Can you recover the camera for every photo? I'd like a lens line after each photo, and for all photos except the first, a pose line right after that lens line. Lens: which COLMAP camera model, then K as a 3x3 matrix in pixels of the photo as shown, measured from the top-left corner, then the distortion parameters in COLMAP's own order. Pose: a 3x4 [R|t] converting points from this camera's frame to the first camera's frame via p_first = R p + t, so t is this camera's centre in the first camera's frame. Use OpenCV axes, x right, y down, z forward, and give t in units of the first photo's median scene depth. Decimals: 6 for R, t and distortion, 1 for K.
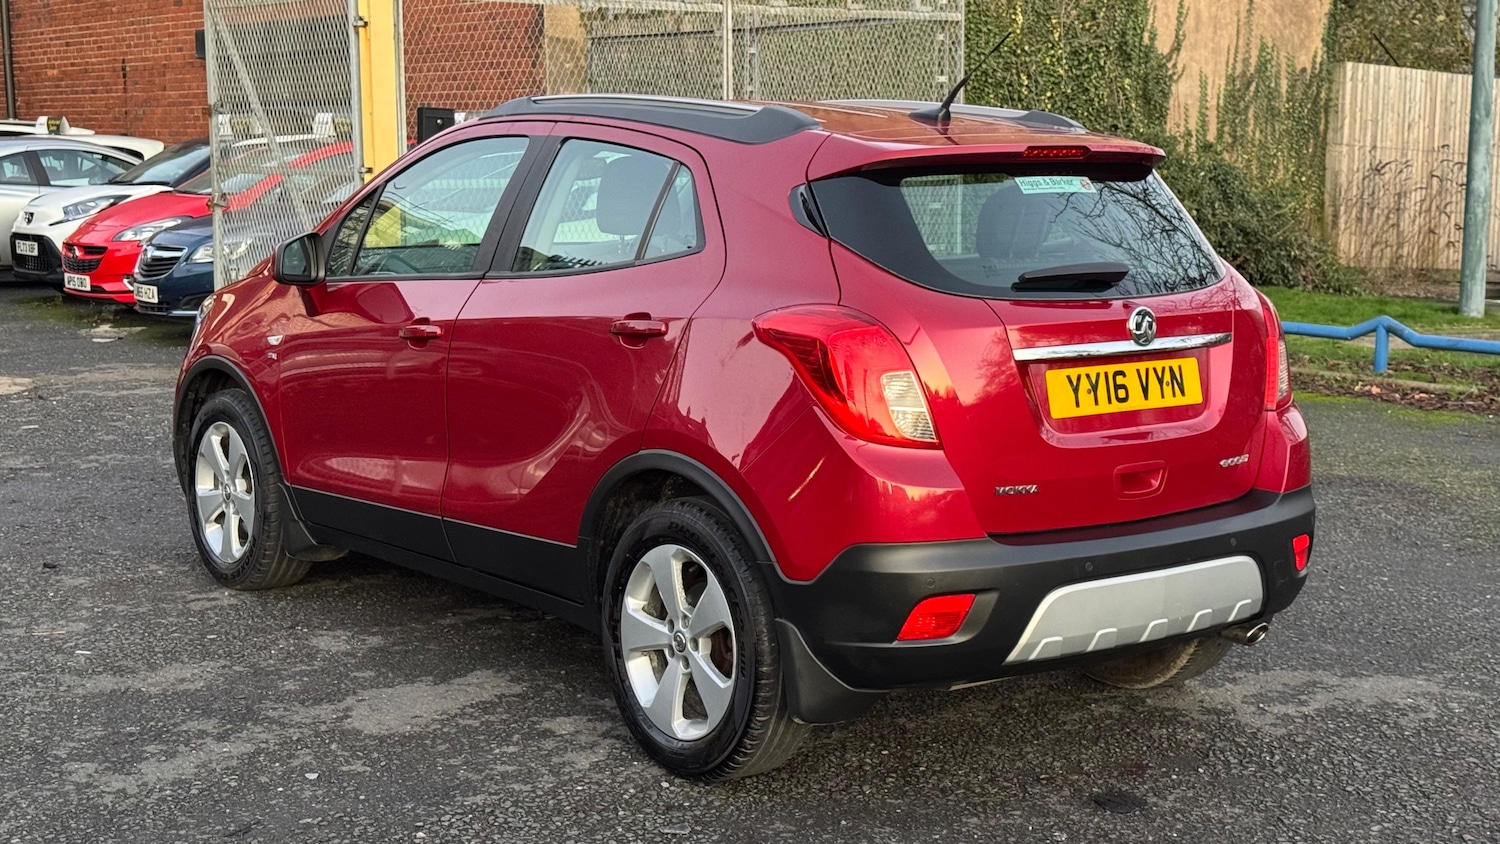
lens RADIAL K [[2073.9, 0, 760.8], [0, 2073.9, 421.5], [0, 0, 1]] dist [0.128387, -0.085056]
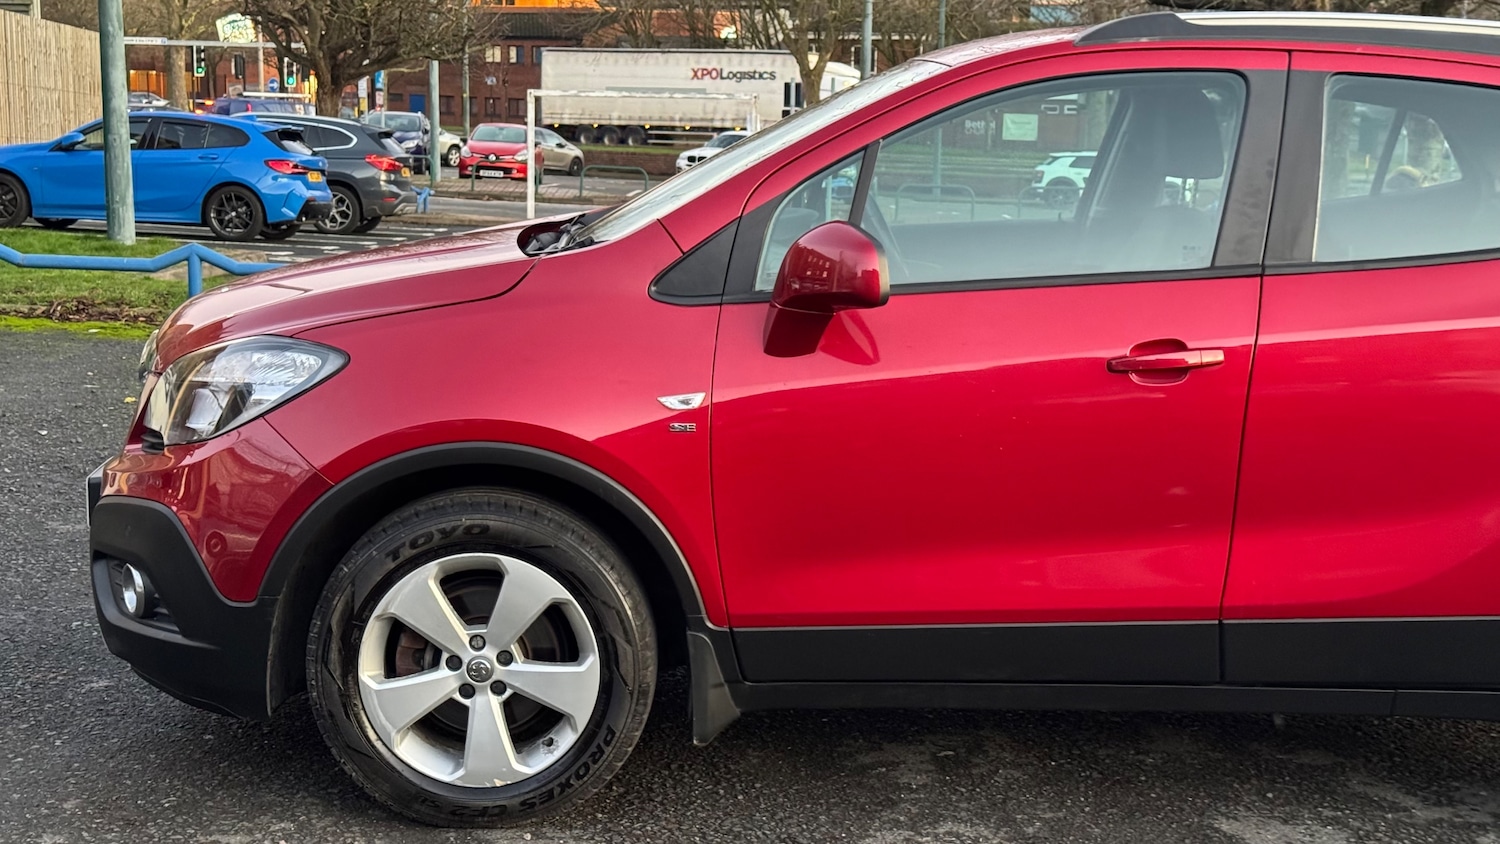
lens RADIAL K [[2073.9, 0, 760.8], [0, 2073.9, 421.5], [0, 0, 1]] dist [0.128387, -0.085056]
pose [[0.601335, -0.122370, 0.789571, -0.866042], [0.087780, 0.992339, 0.086942, -0.103636], [-0.794161, 0.017027, 0.607469, 0.761913]]
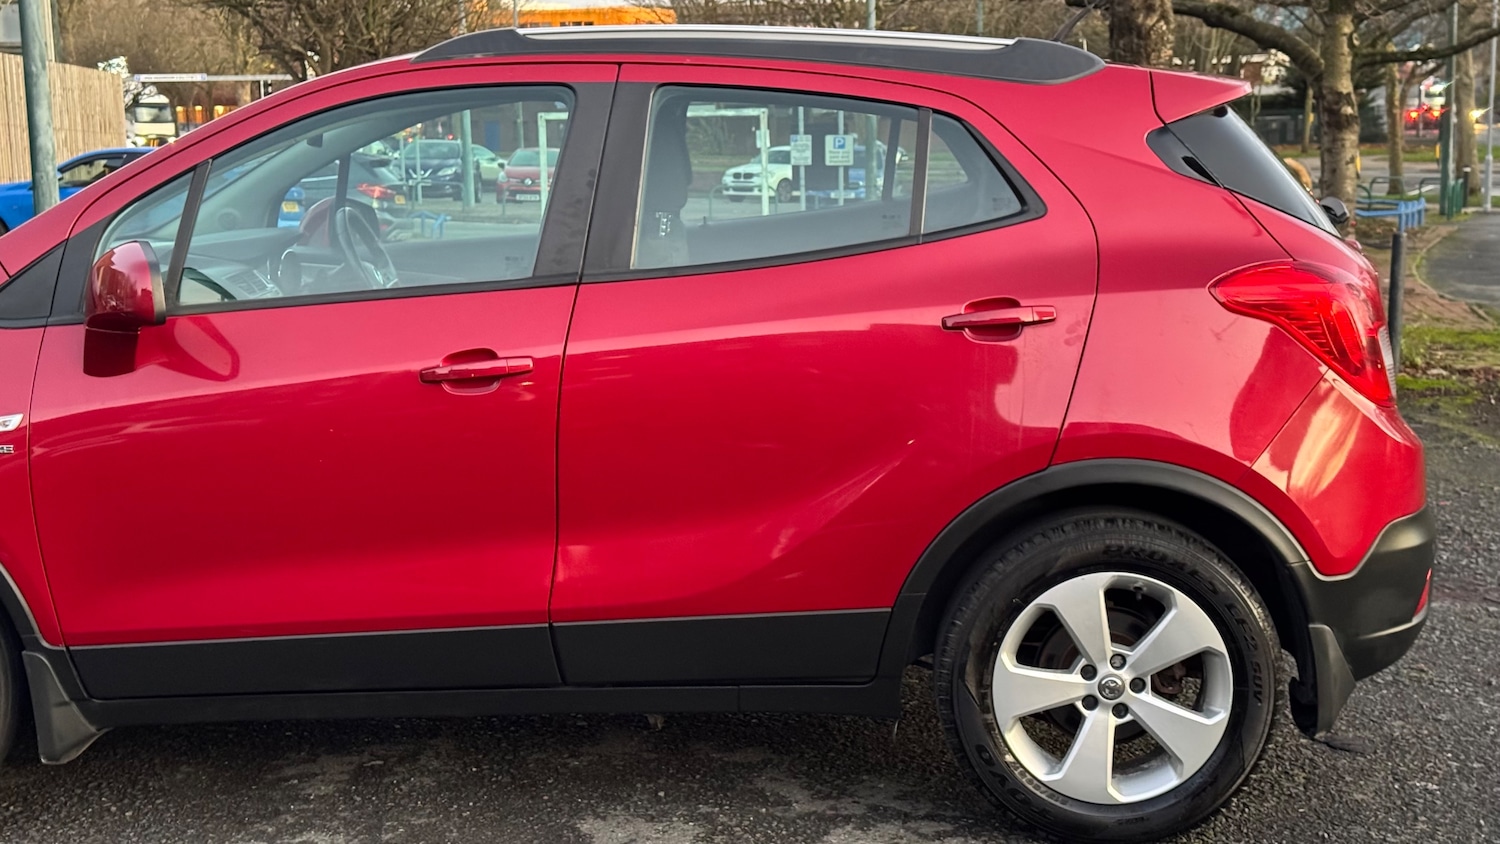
lens RADIAL K [[2076.2, 0, 762.2], [0, 2076.2, 430.5], [0, 0, 1]] dist [0.210197, -0.459468]
pose [[0.633605, -0.137425, 0.761354, -0.701604], [0.119934, 0.989648, 0.078822, -0.073055], [-0.764304, 0.041370, 0.643527, 0.529671]]
